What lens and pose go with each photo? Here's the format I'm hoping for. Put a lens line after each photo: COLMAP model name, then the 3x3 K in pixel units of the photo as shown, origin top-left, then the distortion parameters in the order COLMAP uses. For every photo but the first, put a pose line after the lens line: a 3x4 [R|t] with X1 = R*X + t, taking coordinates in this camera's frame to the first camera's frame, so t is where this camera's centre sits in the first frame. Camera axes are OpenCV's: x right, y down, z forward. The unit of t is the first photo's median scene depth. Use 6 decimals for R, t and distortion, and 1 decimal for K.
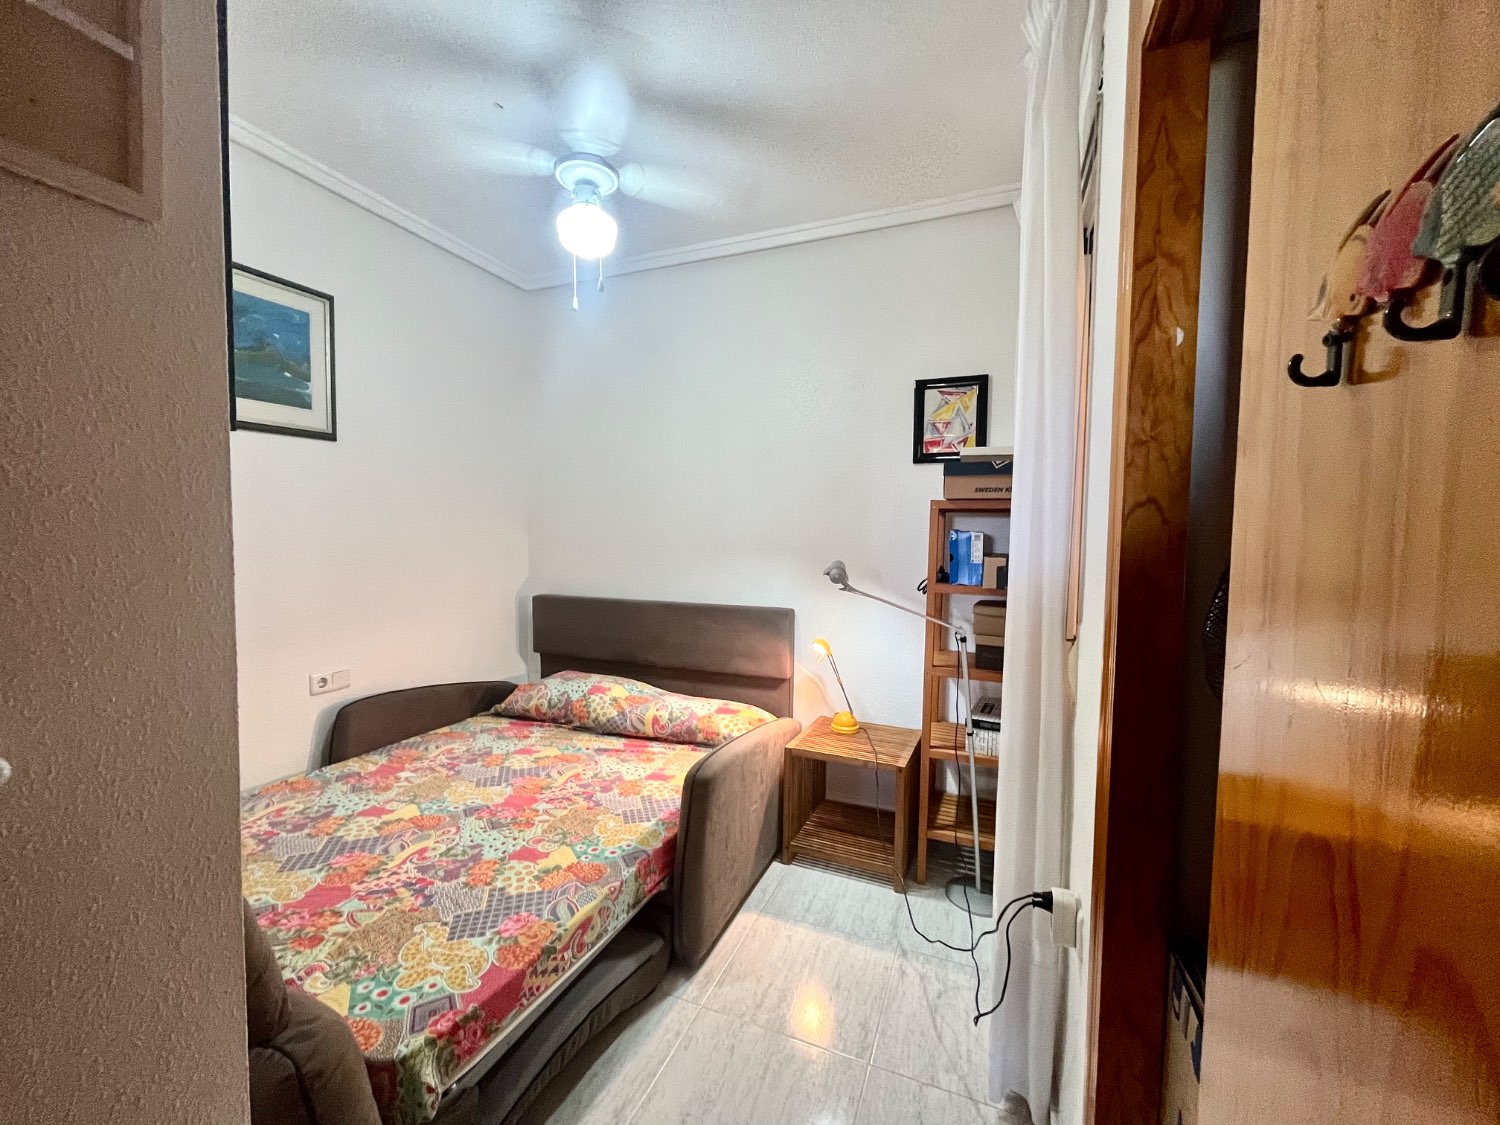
lens RADIAL K [[607.3, 0, 749.3], [0, 607.3, 561.1], [0, 0, 1]] dist [-0.003281, 0.000316]
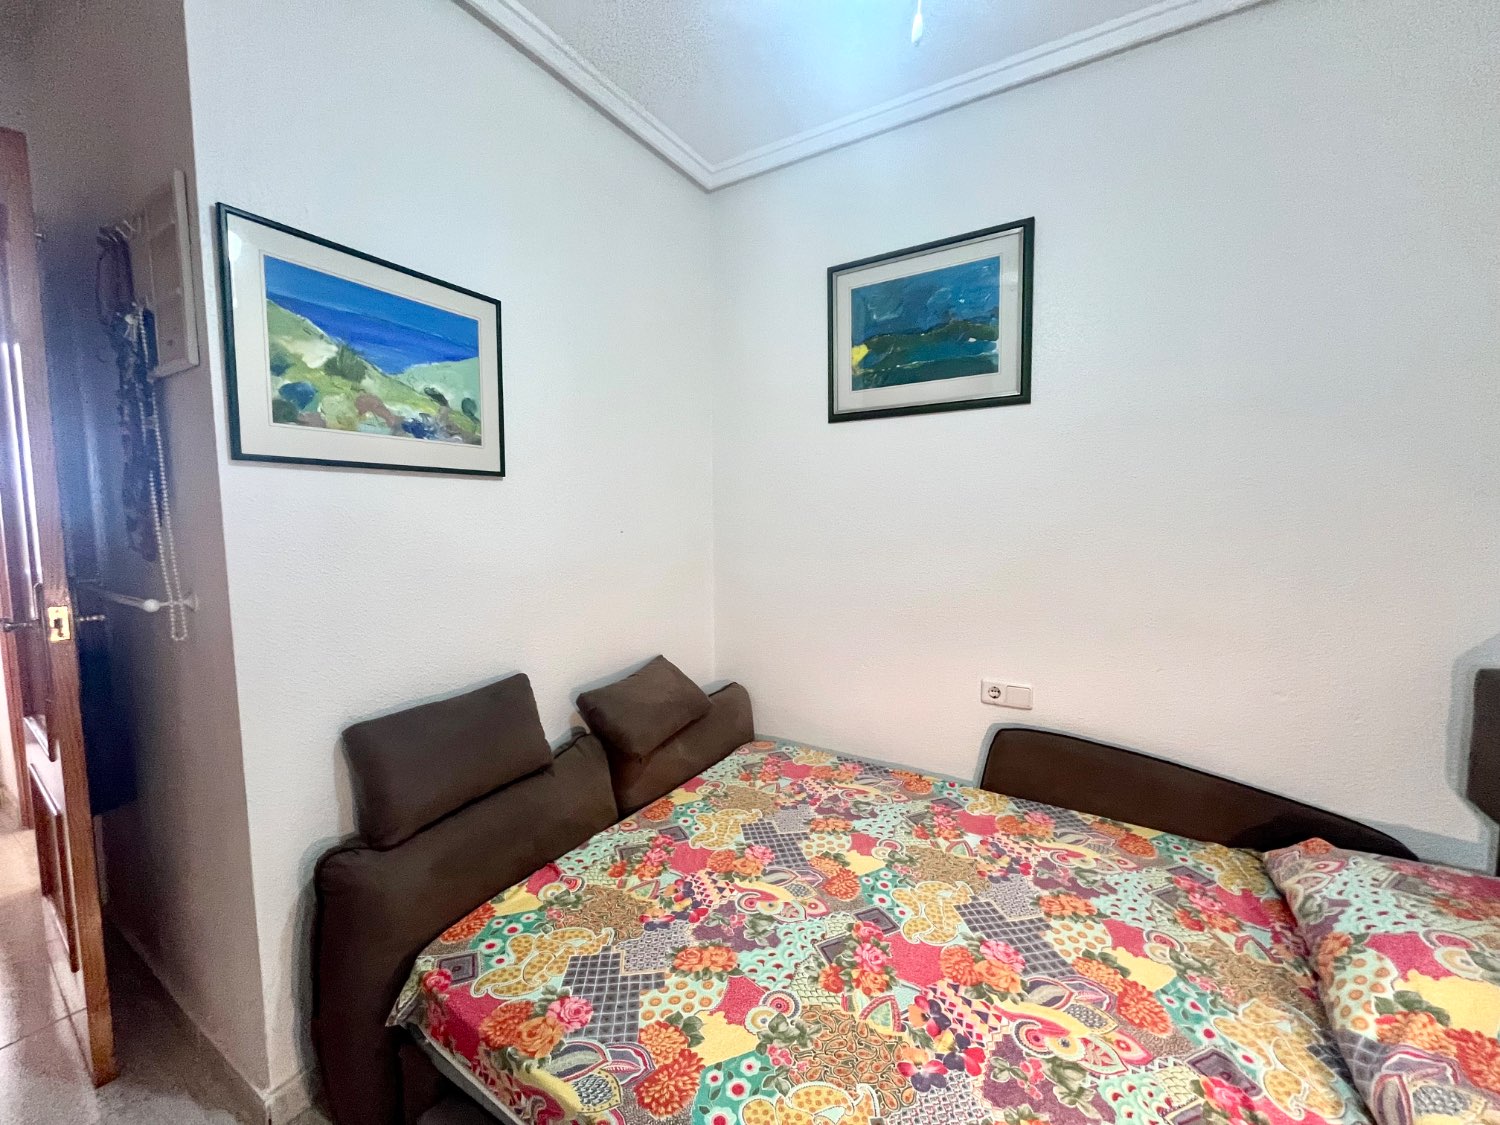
lens RADIAL K [[607.3, 0, 748.7], [0, 607.3, 564.5], [0, 0, 1]] dist [-0.003281, 0.000316]
pose [[-0.172244, 0.075418, -0.982163, 0.203371], [-0.043619, 0.995503, 0.084092, -0.040433], [0.984088, 0.057325, -0.168180, 0.865559]]
